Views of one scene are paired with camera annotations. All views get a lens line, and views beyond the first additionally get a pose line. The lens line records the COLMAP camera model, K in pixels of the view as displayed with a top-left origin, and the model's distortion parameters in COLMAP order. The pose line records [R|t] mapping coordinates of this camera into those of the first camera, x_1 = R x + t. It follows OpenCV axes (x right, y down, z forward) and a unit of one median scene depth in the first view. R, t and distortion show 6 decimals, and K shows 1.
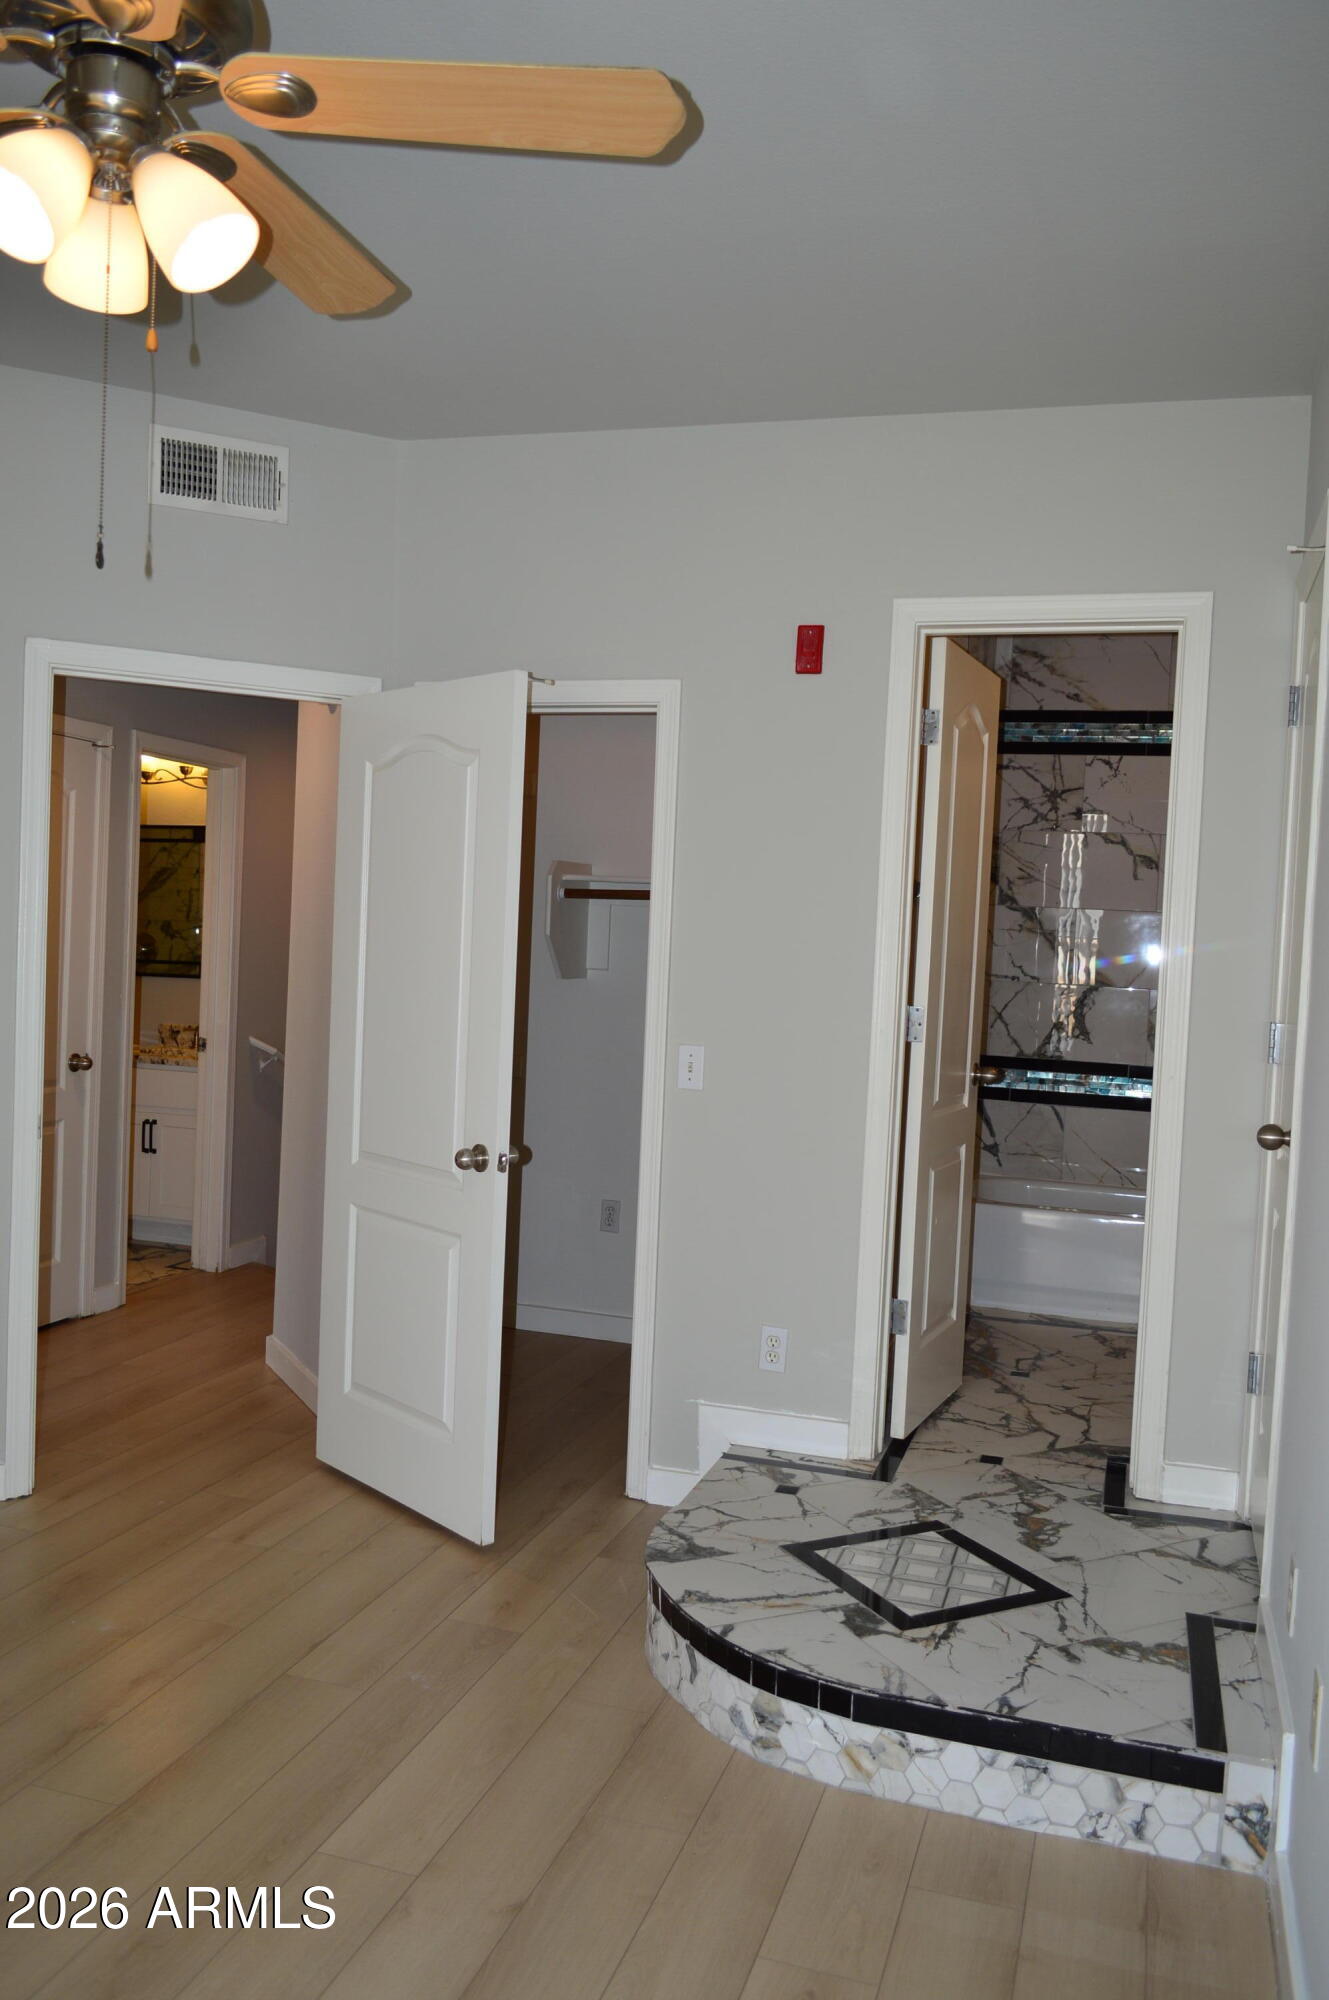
lens RADIAL K [[1570.8, 0, 654.7], [0, 1570.8, 1003.4], [0, 0, 1]] dist [-0.015097, 0.009069]
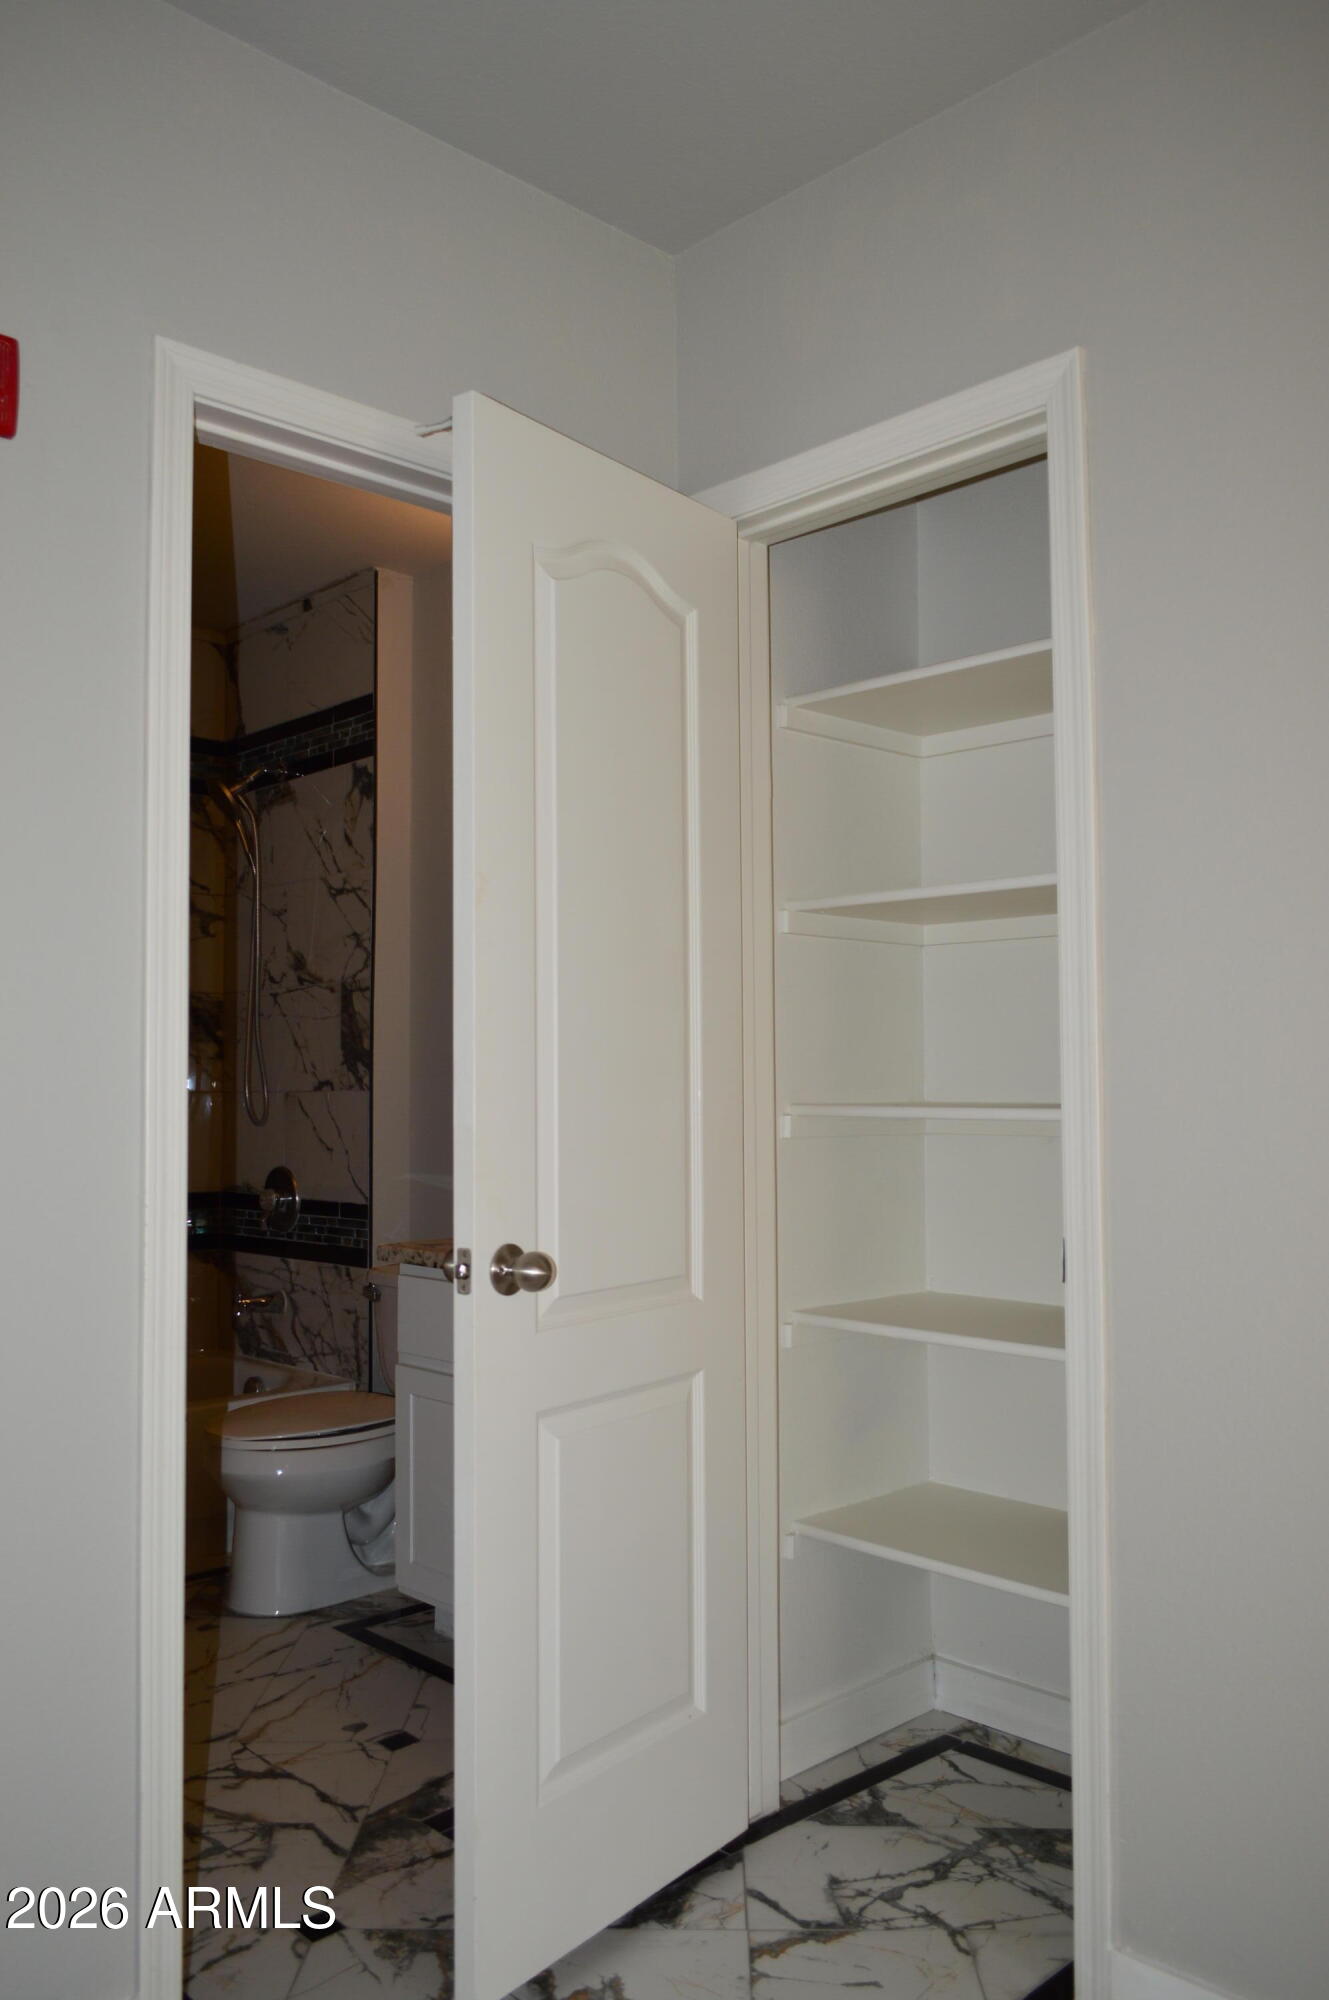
lens RADIAL K [[1570.8, 0, 654.7], [0, 1570.8, 1003.4], [0, 0, 1]] dist [-0.015097, 0.009069]
pose [[0.480498, -0.005878, 0.876976, -0.279145], [0.064689, 0.997491, -0.028758, -0.017150], [-0.874607, 0.070549, 0.479673, 0.789976]]
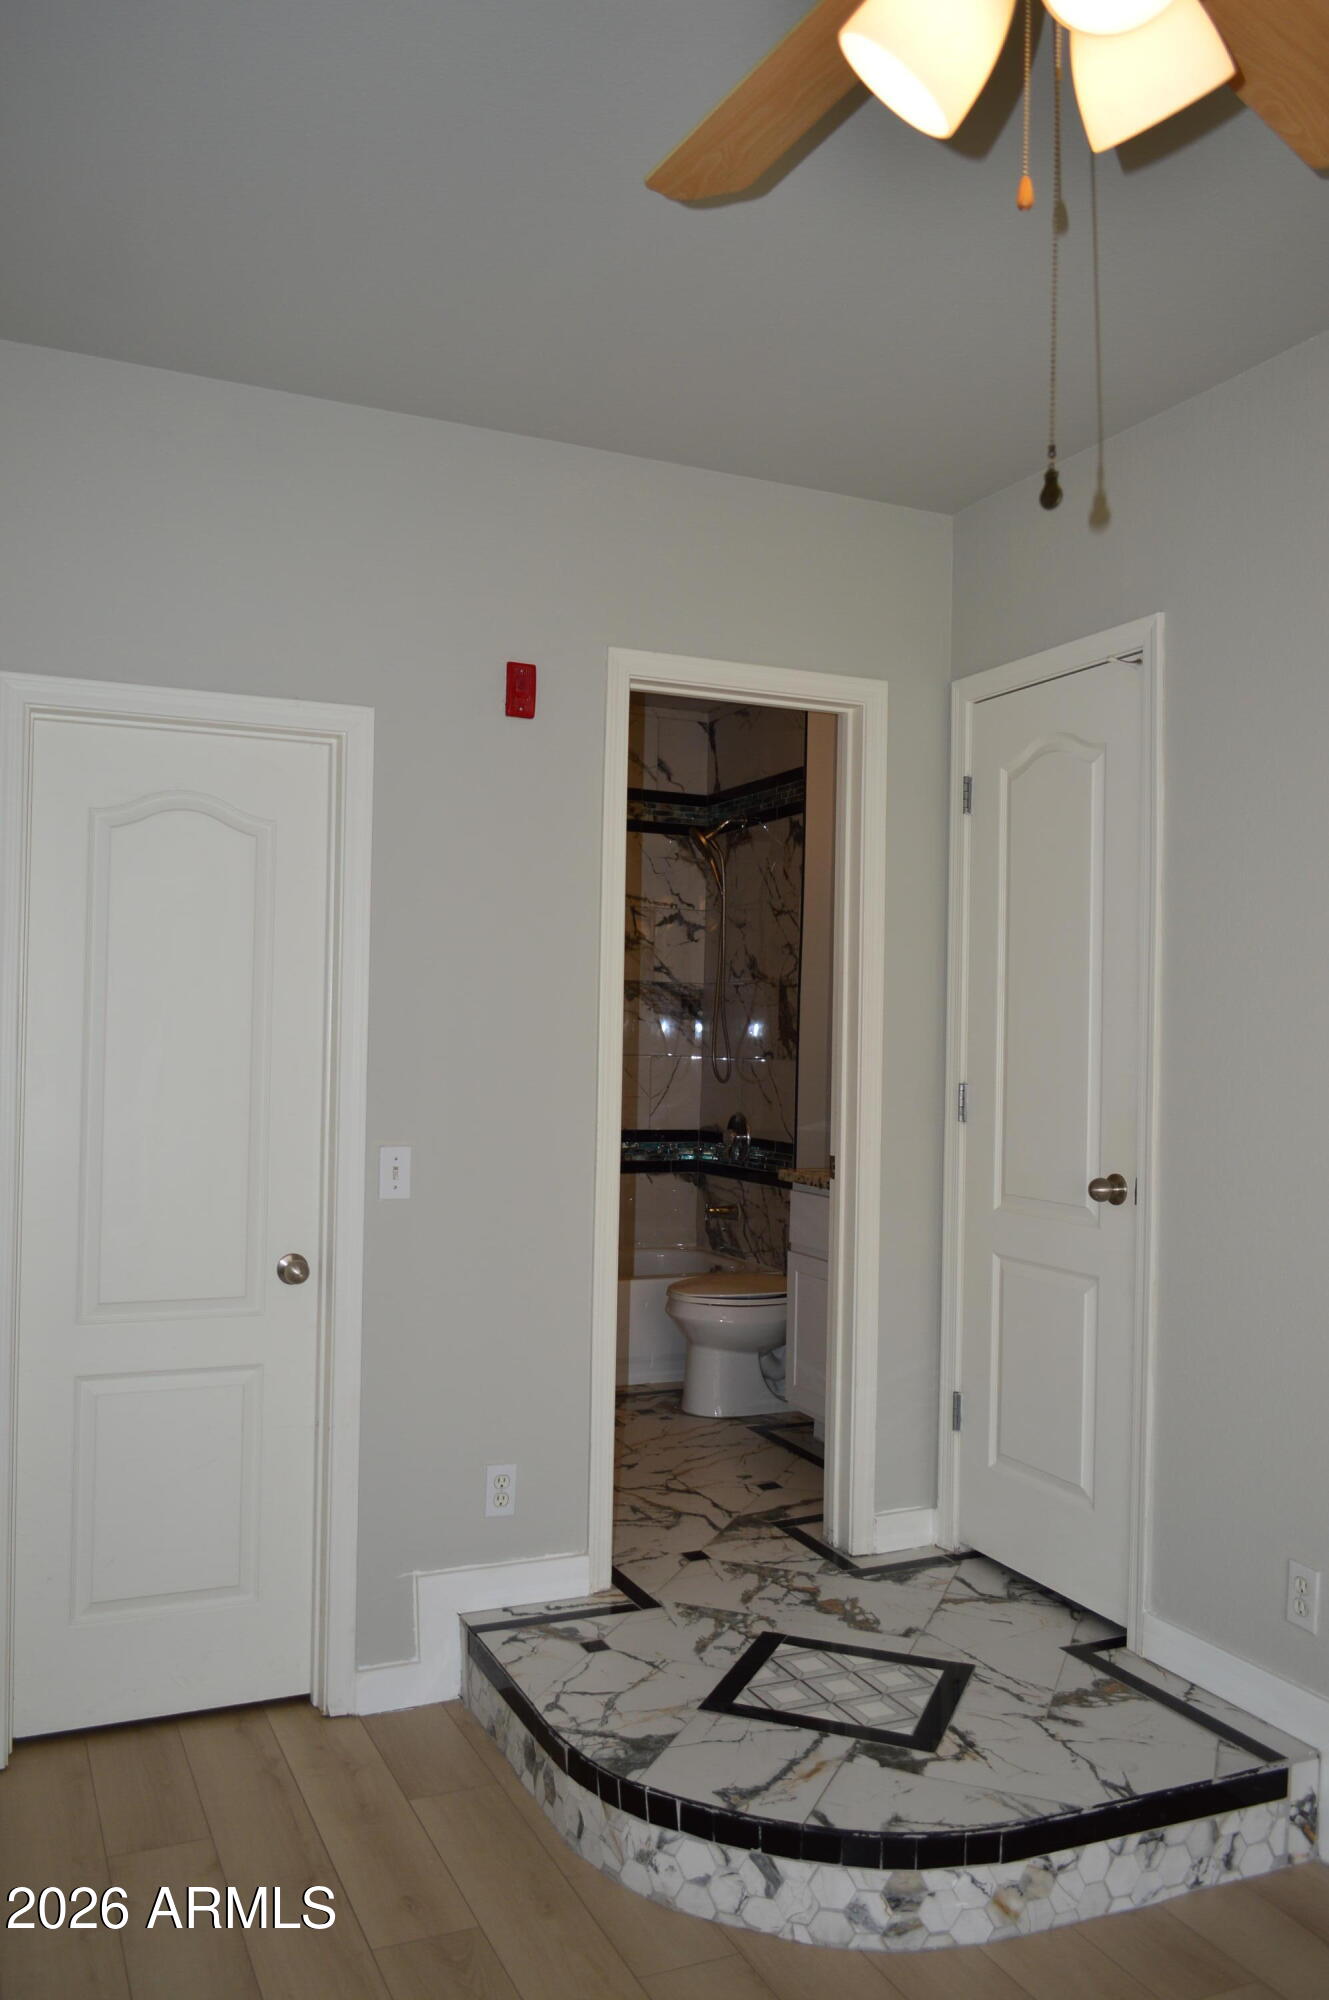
lens RADIAL K [[1570.8, 0, 654.7], [0, 1570.8, 1003.4], [0, 0, 1]] dist [-0.015097, 0.009069]
pose [[0.750044, -0.018455, 0.661130, -0.560355], [0.040718, 0.999003, -0.018308, -0.037285], [-0.660133, 0.040652, 0.750048, 0.373769]]
